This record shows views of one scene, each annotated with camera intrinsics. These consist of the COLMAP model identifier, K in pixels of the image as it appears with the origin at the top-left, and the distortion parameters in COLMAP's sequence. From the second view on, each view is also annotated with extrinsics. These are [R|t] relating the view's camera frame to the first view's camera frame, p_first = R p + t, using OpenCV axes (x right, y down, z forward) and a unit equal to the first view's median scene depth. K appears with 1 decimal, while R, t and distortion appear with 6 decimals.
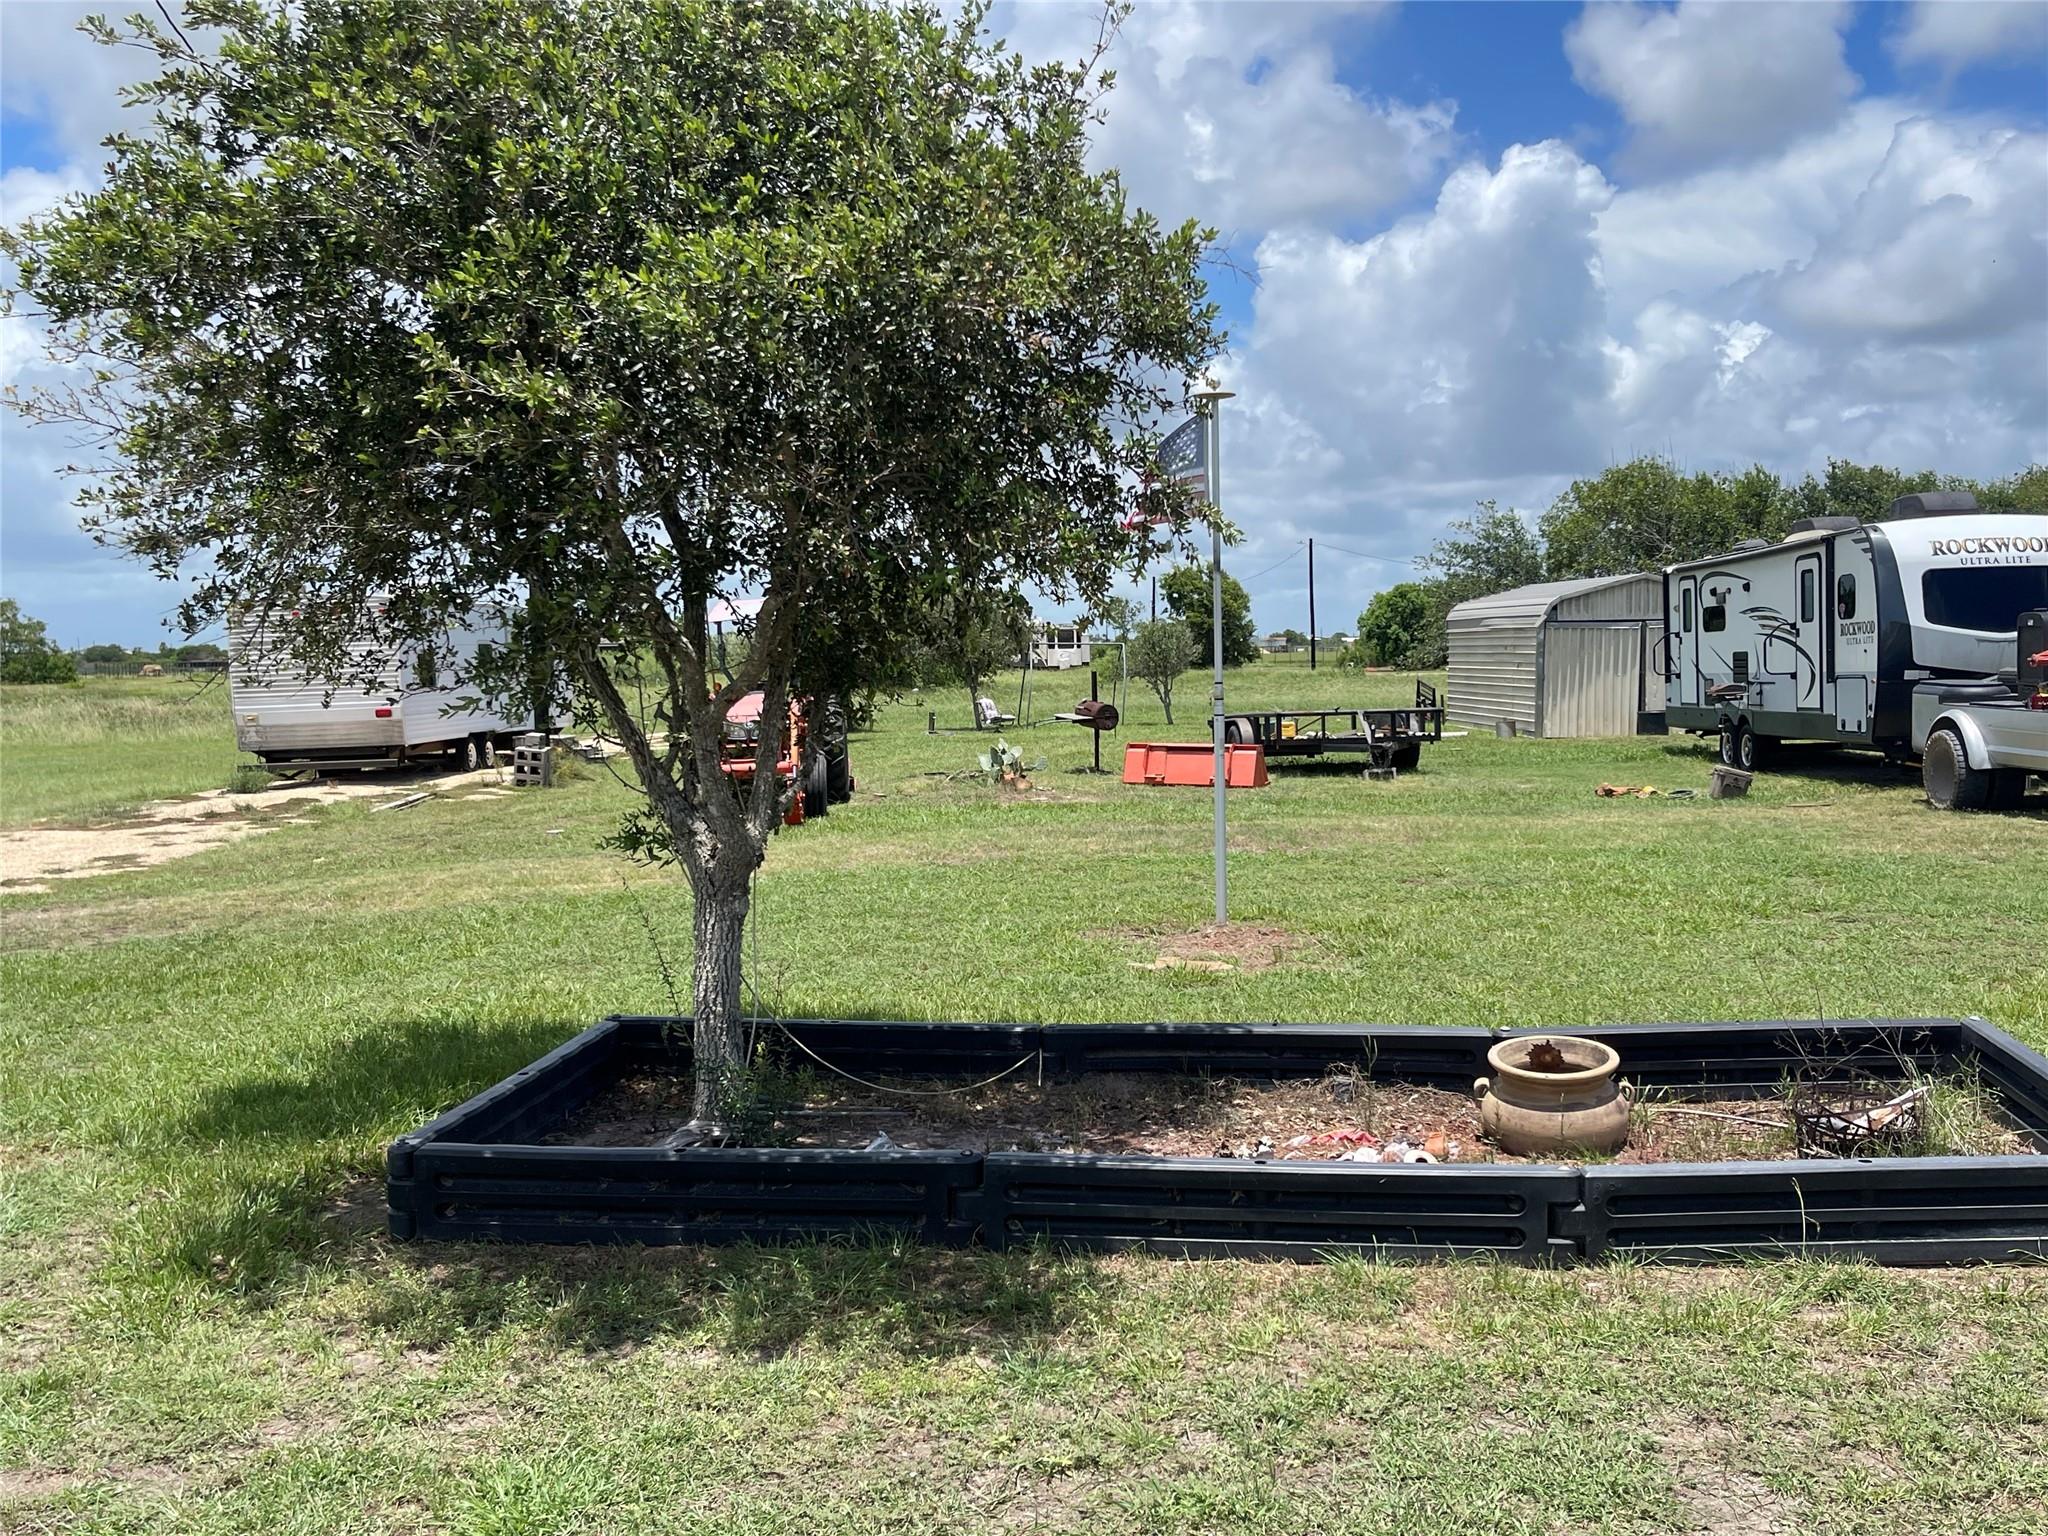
lens RADIAL K [[1903.3, 0, 1024.0], [0, 1903.3, 768.0], [0, 0, 1]] dist [0.051709, -0.020757]
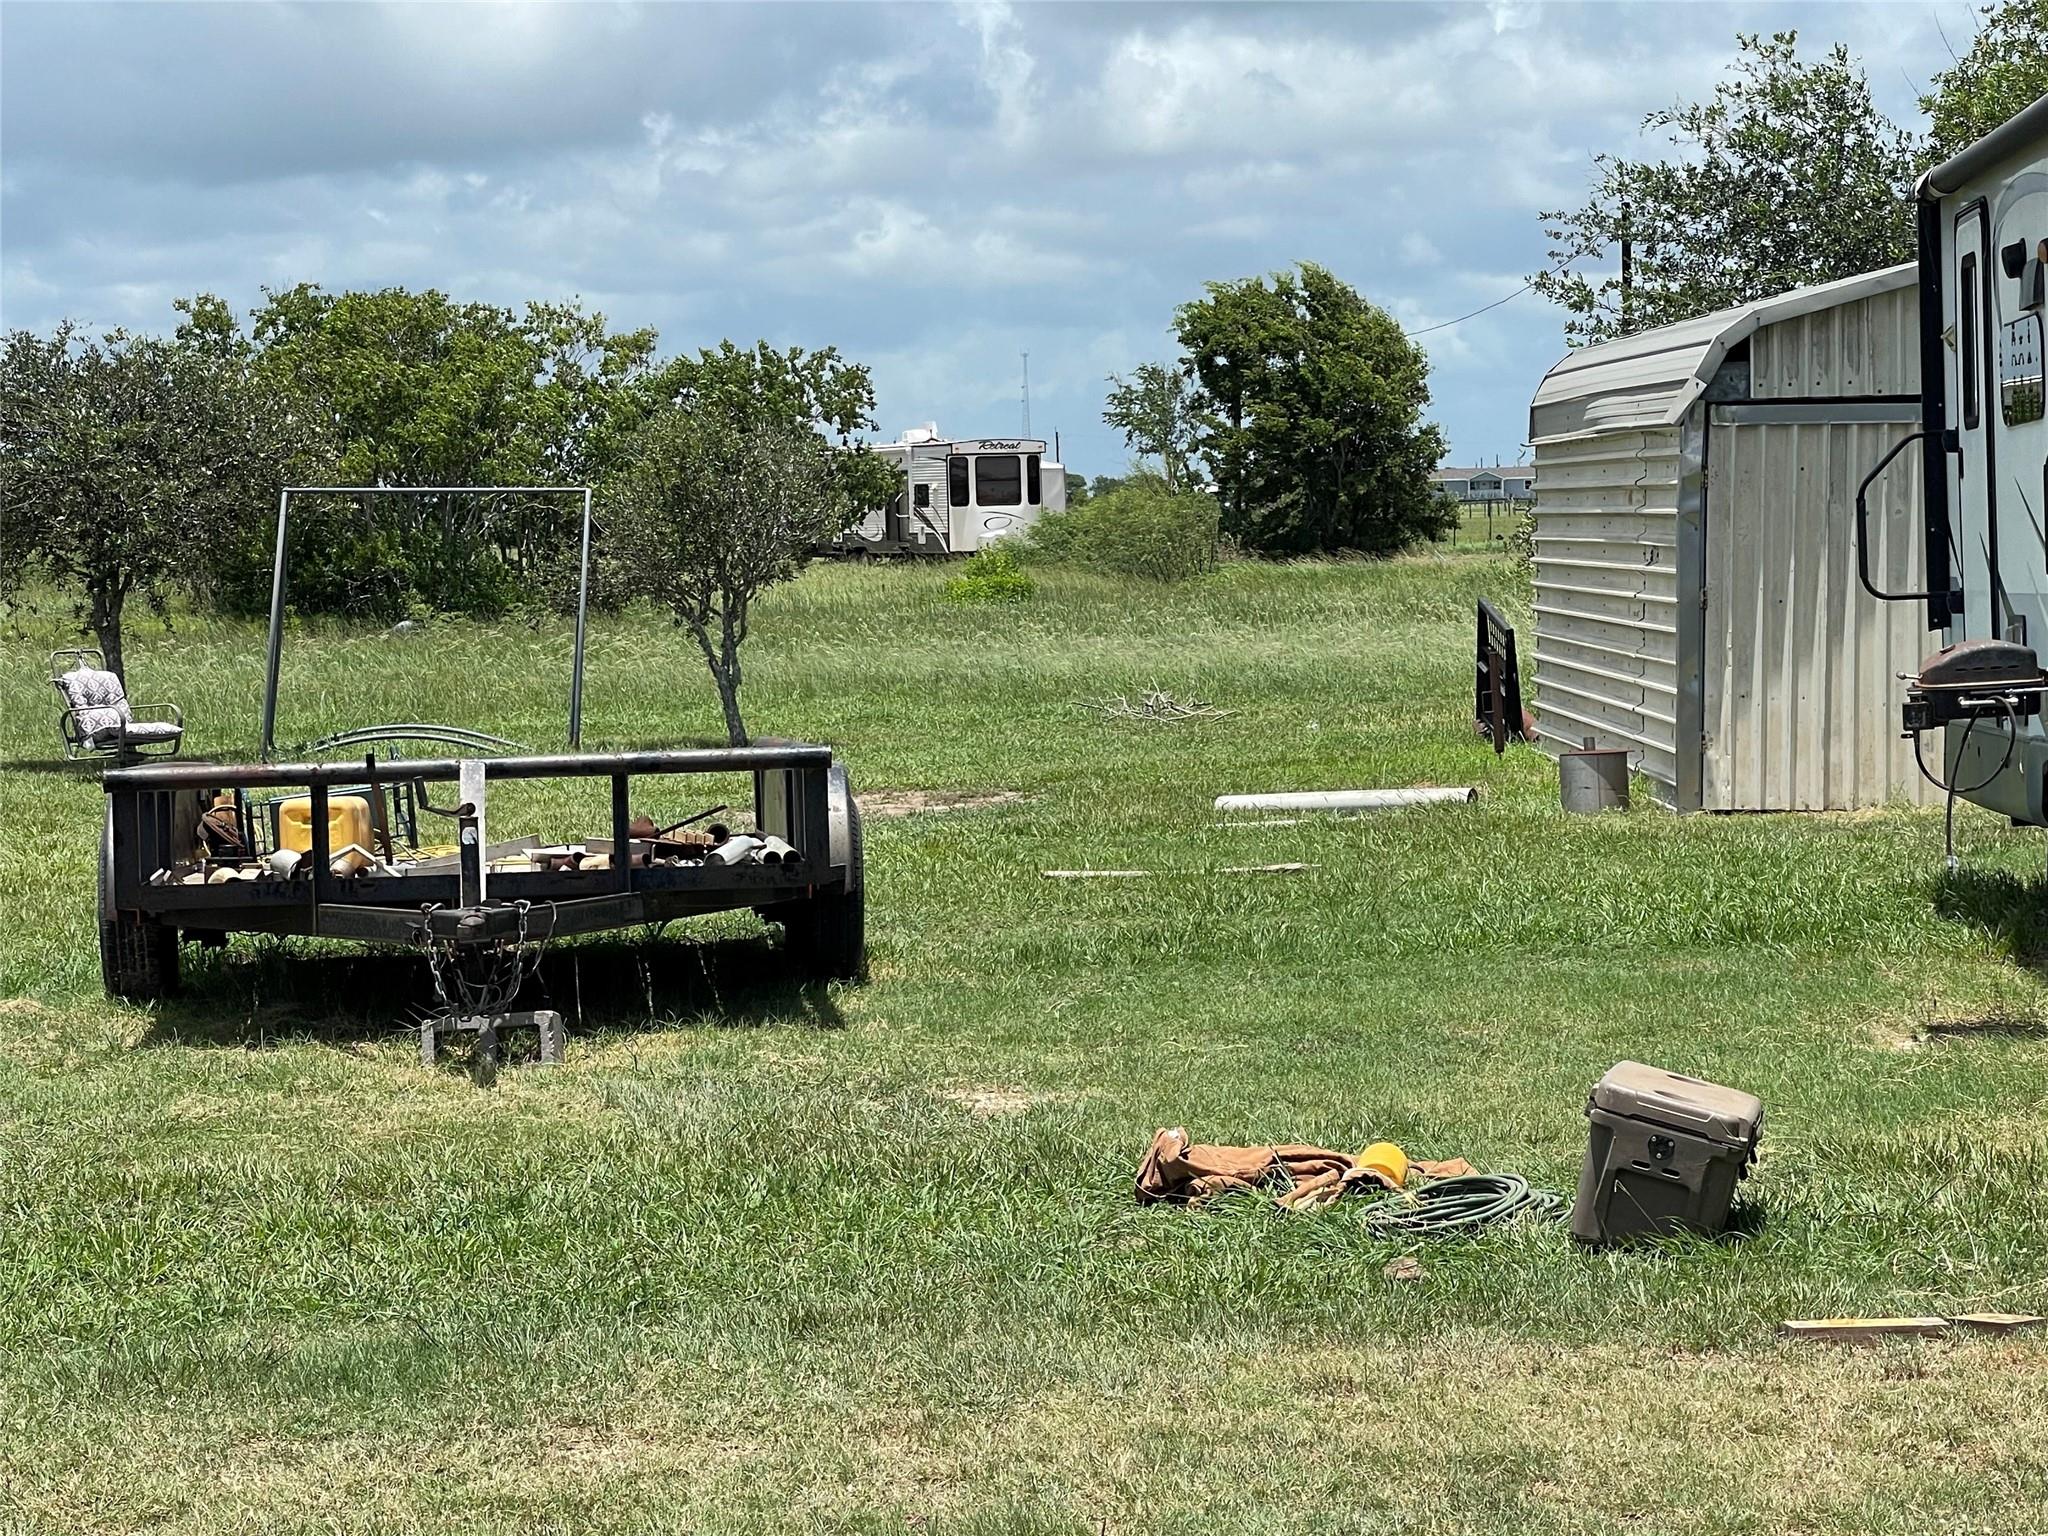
lens RADIAL K [[4548.4, 0, 1024.0], [0, 4548.4, 768.0], [0, 0, 1]] dist [0.192003, -0.052020]
pose [[0.999196, -0.005343, -0.039738, 0.298380], [0.005124, 0.999971, -0.005614, -0.028620], [0.039767, 0.005406, 0.999194, 0.480479]]
